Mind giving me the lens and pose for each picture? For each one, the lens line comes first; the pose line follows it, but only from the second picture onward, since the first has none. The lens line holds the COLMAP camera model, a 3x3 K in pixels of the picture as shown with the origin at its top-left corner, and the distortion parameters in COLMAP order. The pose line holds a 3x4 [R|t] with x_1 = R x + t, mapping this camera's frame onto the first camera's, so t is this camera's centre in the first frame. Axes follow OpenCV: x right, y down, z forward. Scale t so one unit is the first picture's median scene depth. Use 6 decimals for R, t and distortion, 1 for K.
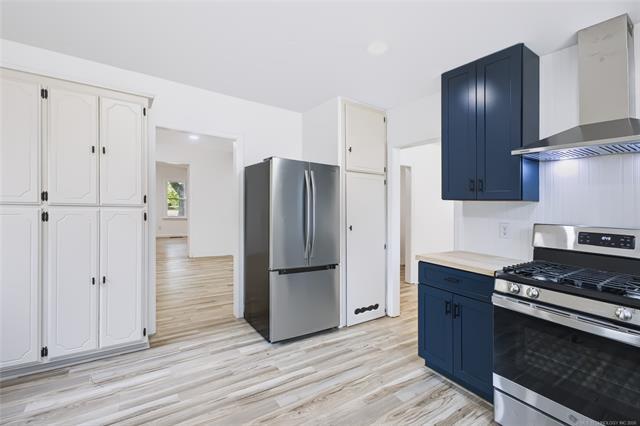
lens RADIAL K [[284.1, 0, 326.0], [0, 284.1, 205.7], [0, 0, 1]] dist [-0.000185, -0.000208]
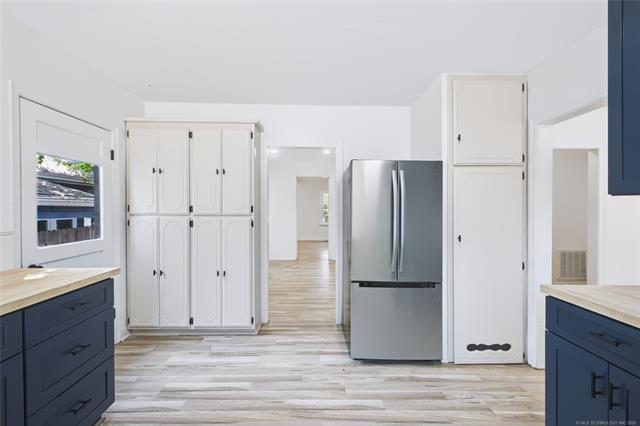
lens RADIAL K [[276.3, 0, 307.9], [0, 276.3, 214.9], [0, 0, 1]] dist [0.001580, 0.000062]
pose [[0.827987, -0.015489, -0.560533, 0.209140], [0.021422, 0.999762, 0.004018, 0.002448], [0.560337, -0.015335, 0.828123, 0.174768]]
